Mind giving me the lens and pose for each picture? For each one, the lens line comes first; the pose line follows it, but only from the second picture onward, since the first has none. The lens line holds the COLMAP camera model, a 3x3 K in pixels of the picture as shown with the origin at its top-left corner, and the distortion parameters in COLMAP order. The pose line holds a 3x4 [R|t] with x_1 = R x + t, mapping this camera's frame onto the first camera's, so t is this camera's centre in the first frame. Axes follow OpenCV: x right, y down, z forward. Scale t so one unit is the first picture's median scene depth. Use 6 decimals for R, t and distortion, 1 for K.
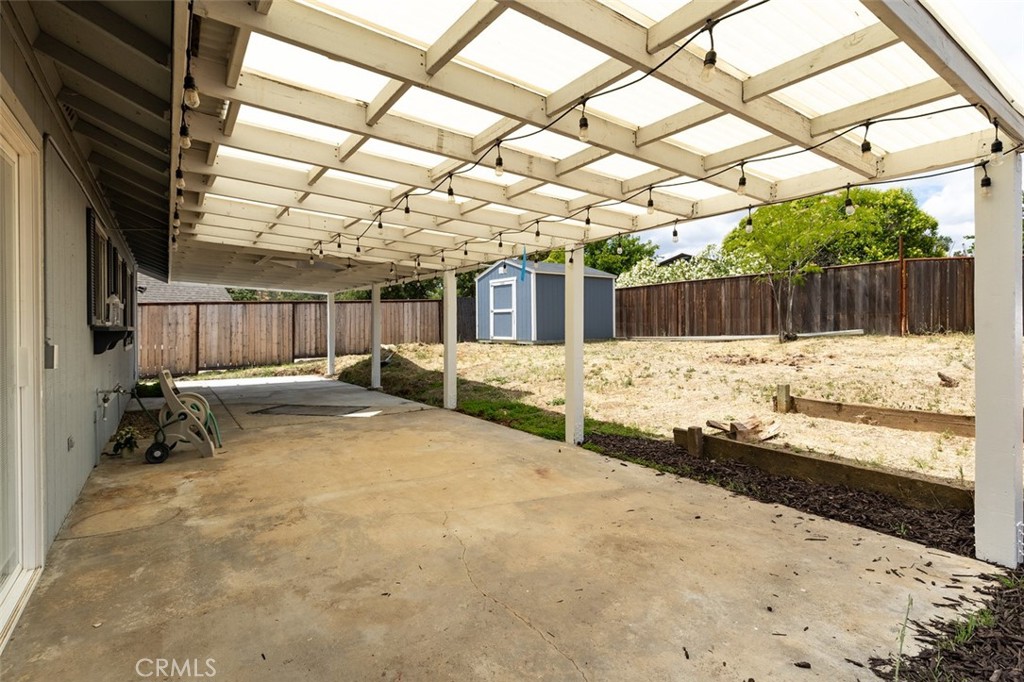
lens RADIAL K [[509.3, 0, 497.4], [0, 509.3, 326.2], [0, 0, 1]] dist [0.000288, -0.000474]
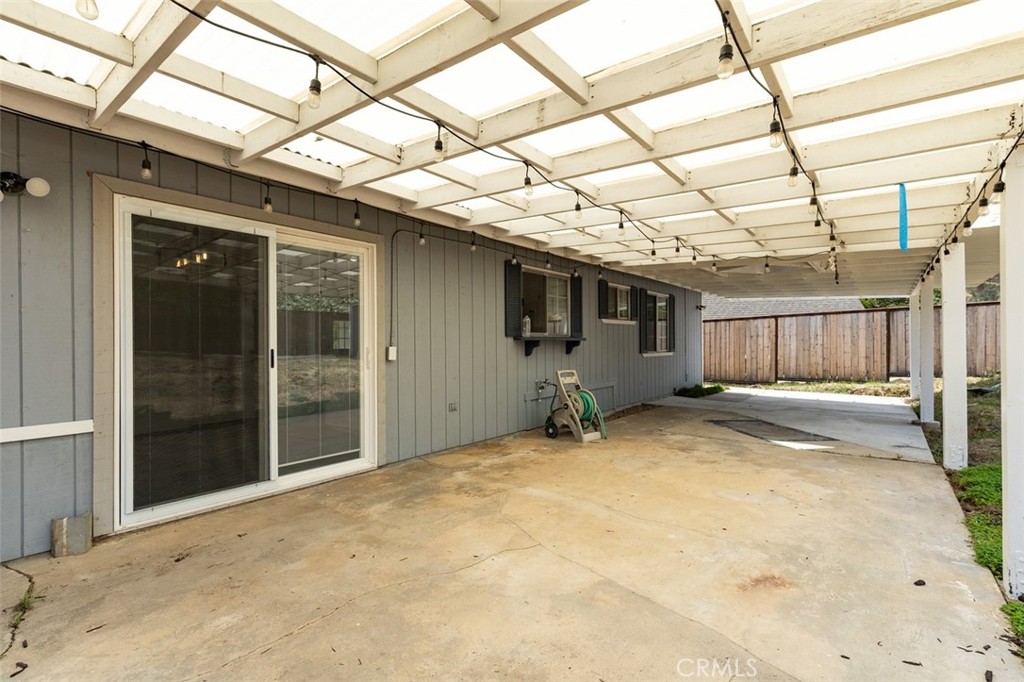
lens RADIAL K [[466.8, 0, 510.4], [0, 466.8, 345.3], [0, 0, 1]] dist [0.003134, -0.000120]
pose [[0.290430, 0.011844, -0.956823, 0.586941], [0.000287, 0.999922, 0.012464, 0.008743], [0.956896, -0.003895, 0.290404, 0.645666]]
